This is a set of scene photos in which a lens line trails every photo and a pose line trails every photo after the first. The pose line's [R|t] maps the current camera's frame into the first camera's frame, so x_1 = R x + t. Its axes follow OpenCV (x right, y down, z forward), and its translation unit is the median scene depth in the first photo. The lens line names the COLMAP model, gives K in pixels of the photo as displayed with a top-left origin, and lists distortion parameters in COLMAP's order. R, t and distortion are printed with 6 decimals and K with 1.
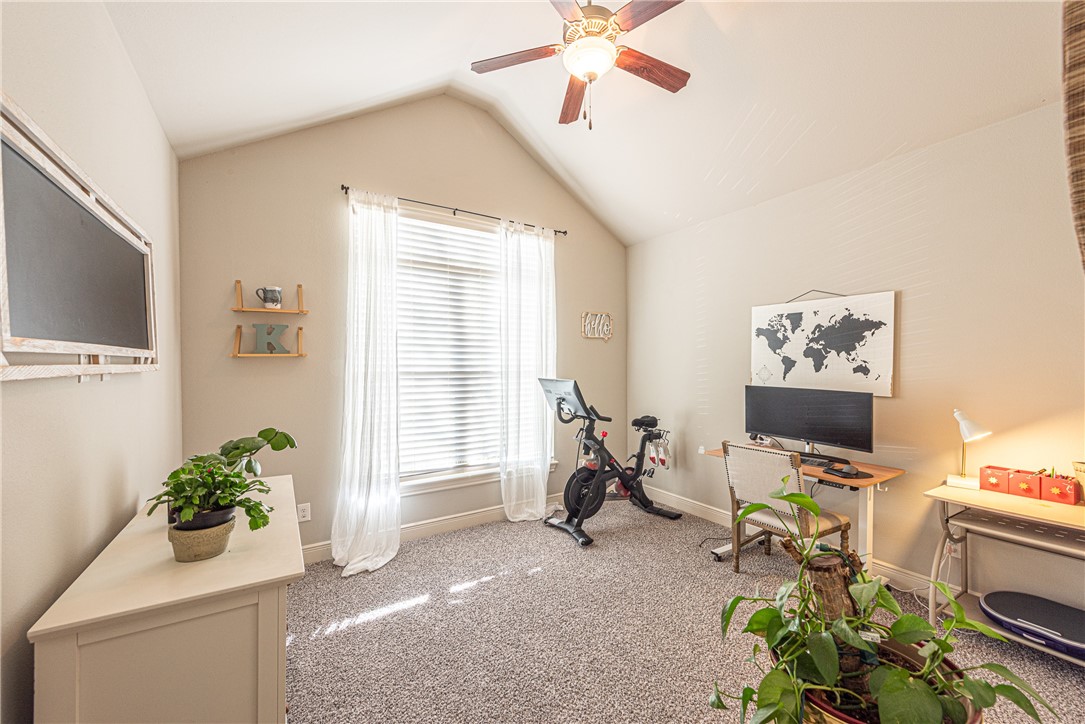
lens RADIAL K [[427.2, 0, 543.7], [0, 427.2, 366.5], [0, 0, 1]] dist [0.000459, -0.000060]
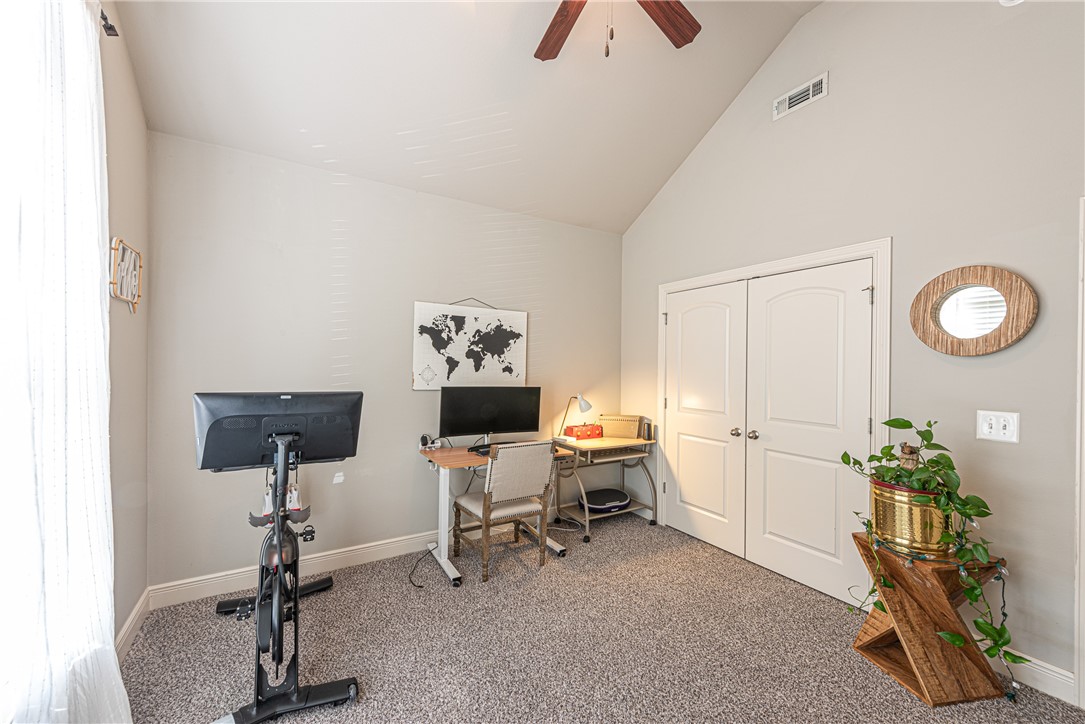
lens RADIAL K [[427.2, 0, 540.4], [0, 427.2, 369.8], [0, 0, 1]] dist [0.000459, -0.000060]
pose [[0.022856, 0.005575, 0.999723, -0.478277], [-0.002527, 0.999982, -0.005519, 0.013679], [-0.999736, -0.002401, 0.022869, 0.796572]]
